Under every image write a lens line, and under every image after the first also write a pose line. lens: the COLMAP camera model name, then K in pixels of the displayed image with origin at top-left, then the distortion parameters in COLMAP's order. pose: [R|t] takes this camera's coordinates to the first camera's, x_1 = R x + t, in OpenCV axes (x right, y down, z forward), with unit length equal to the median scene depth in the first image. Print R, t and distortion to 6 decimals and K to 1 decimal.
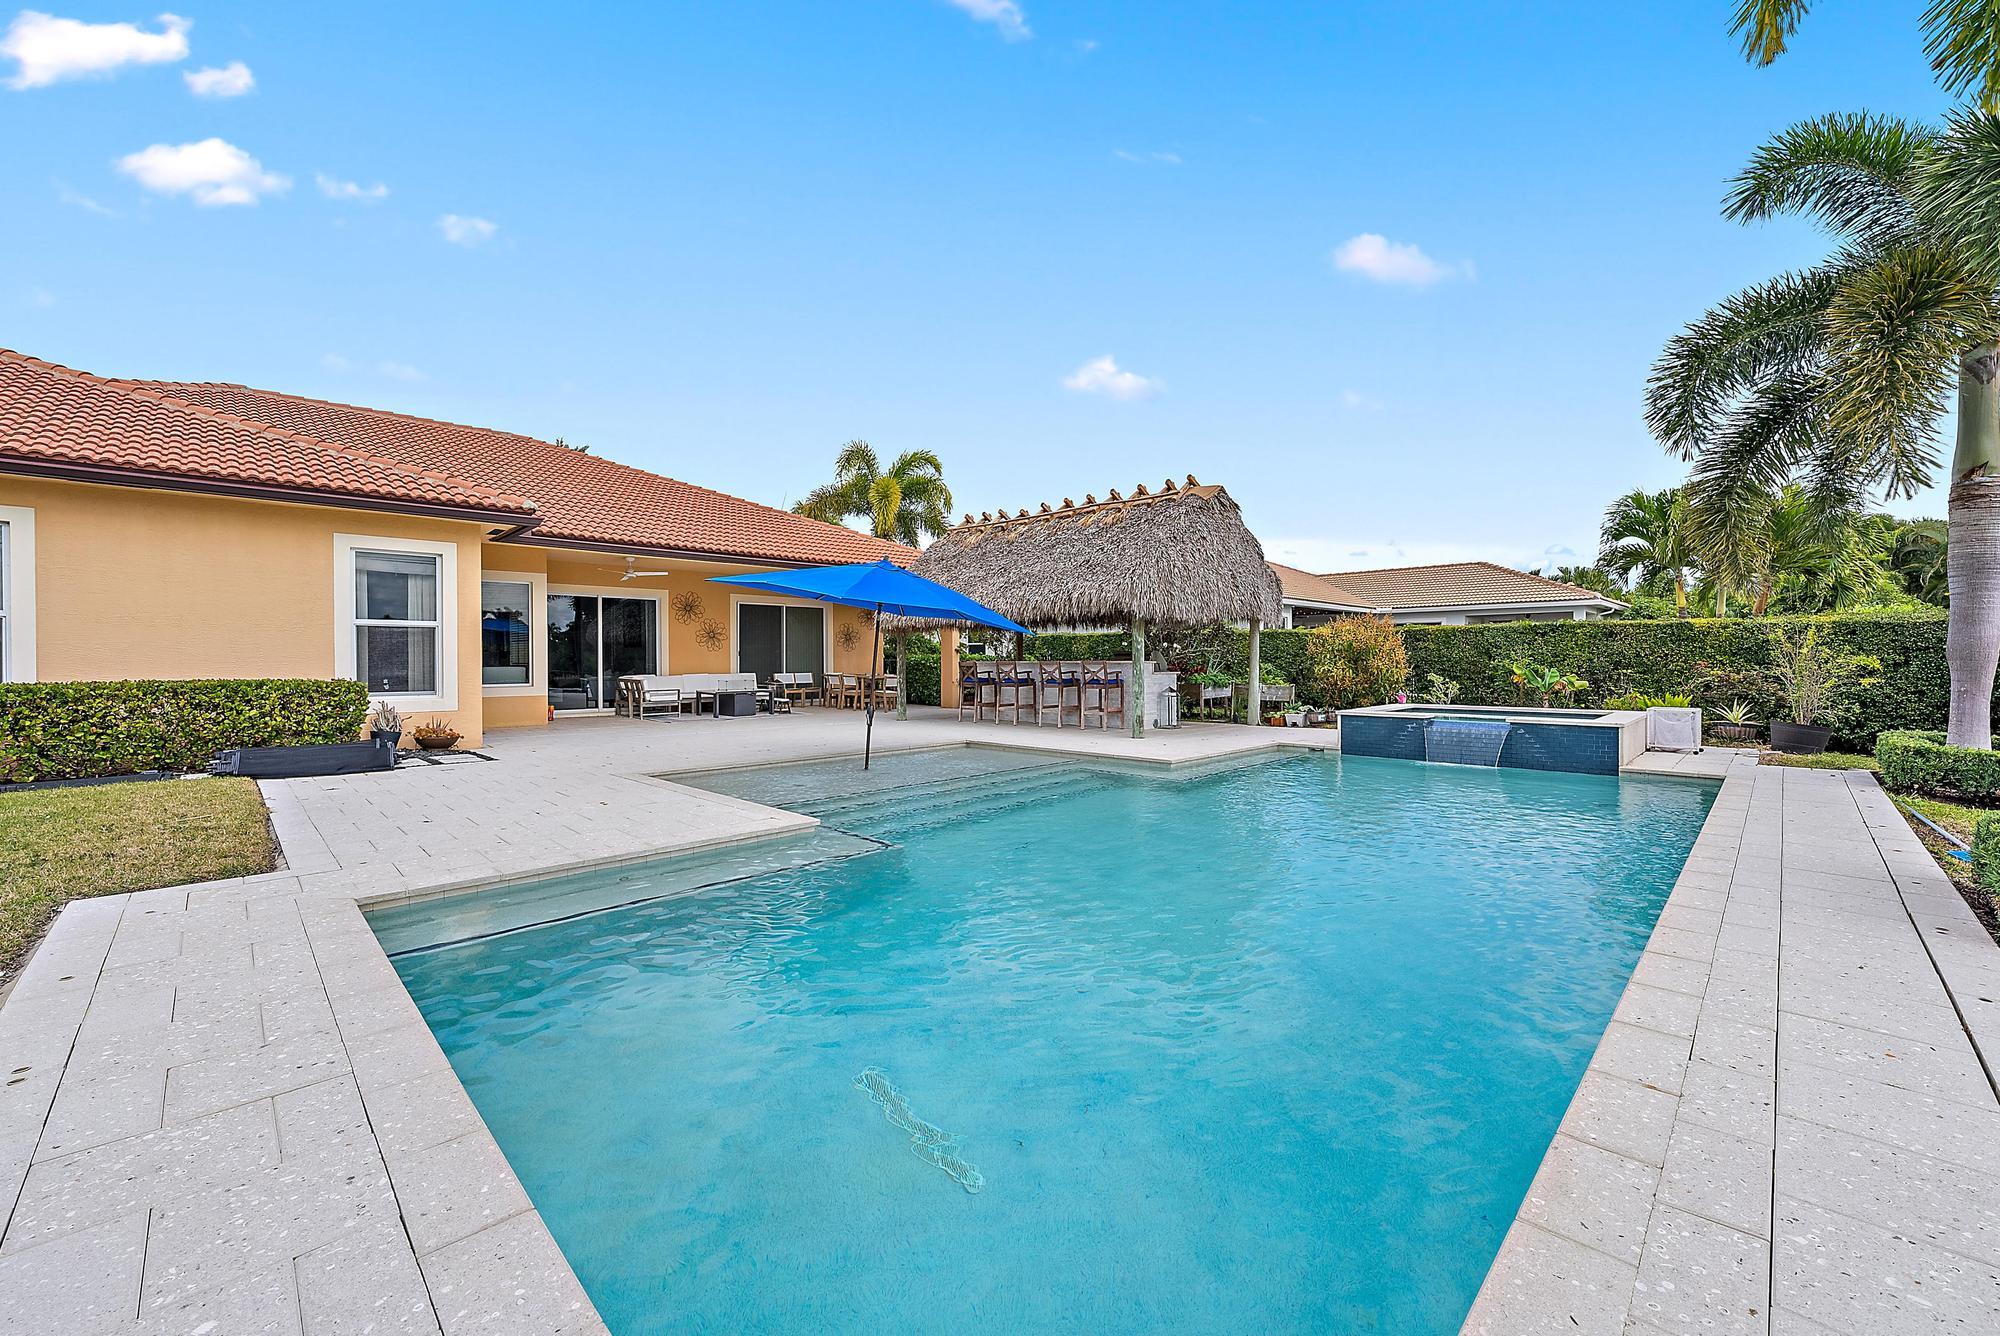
lens RADIAL K [[782.4, 0, 1000.0], [0, 782.4, 668.0], [0, 0, 1]] dist [0.001266, 0.000248]
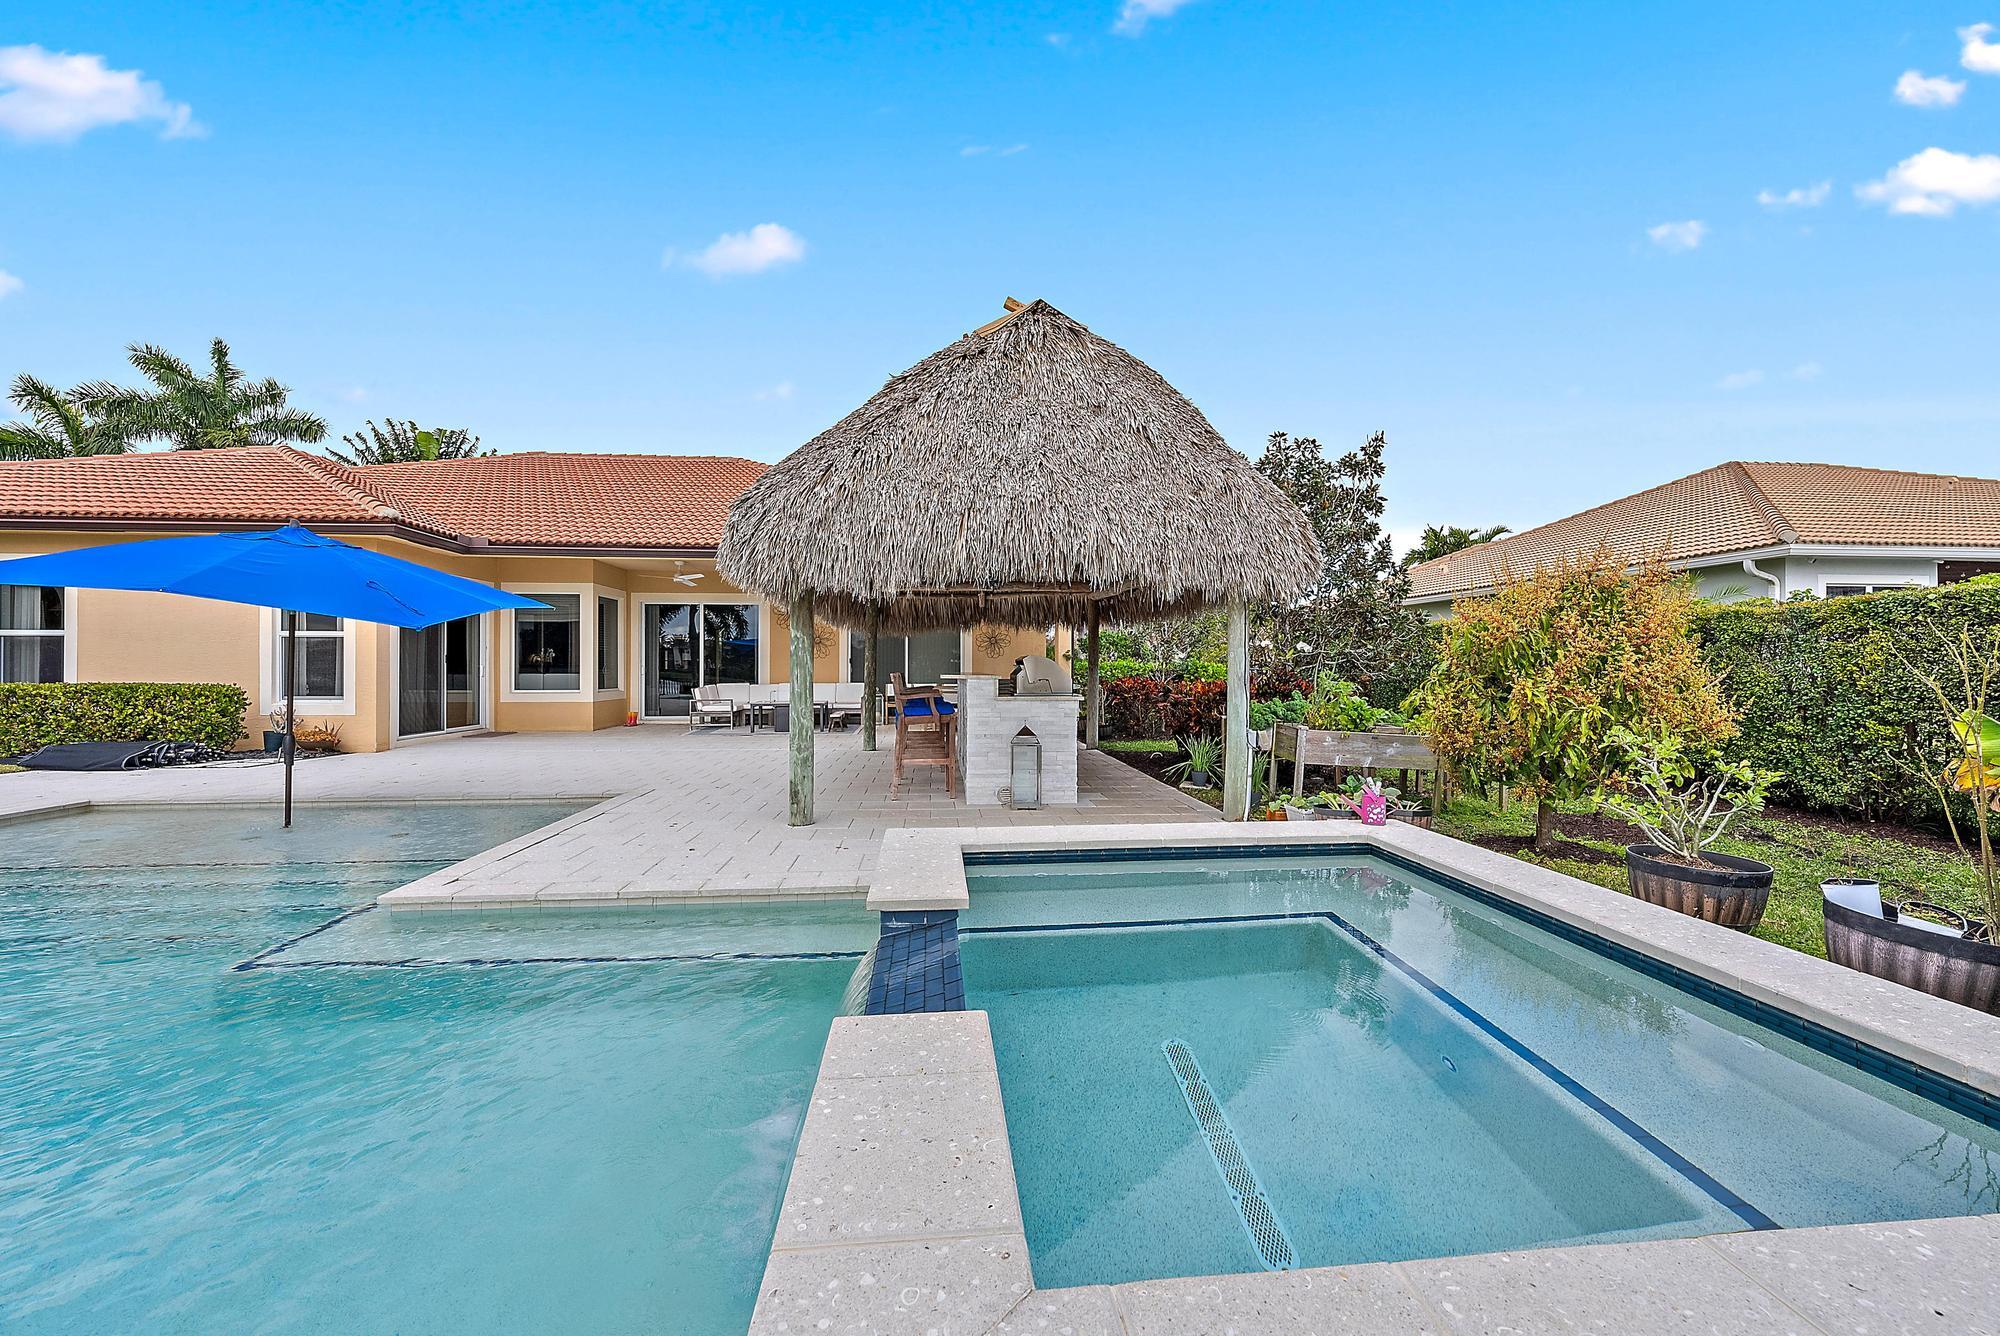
lens RADIAL K [[782.4, 0, 1000.0], [0, 782.4, 668.0], [0, 0, 1]] dist [0.001266, 0.000248]
pose [[0.782122, 0.002838, -0.623119, 0.487381], [-0.007470, 0.999960, -0.004822, -0.008061], [0.623081, 0.008426, 0.782112, 0.539301]]
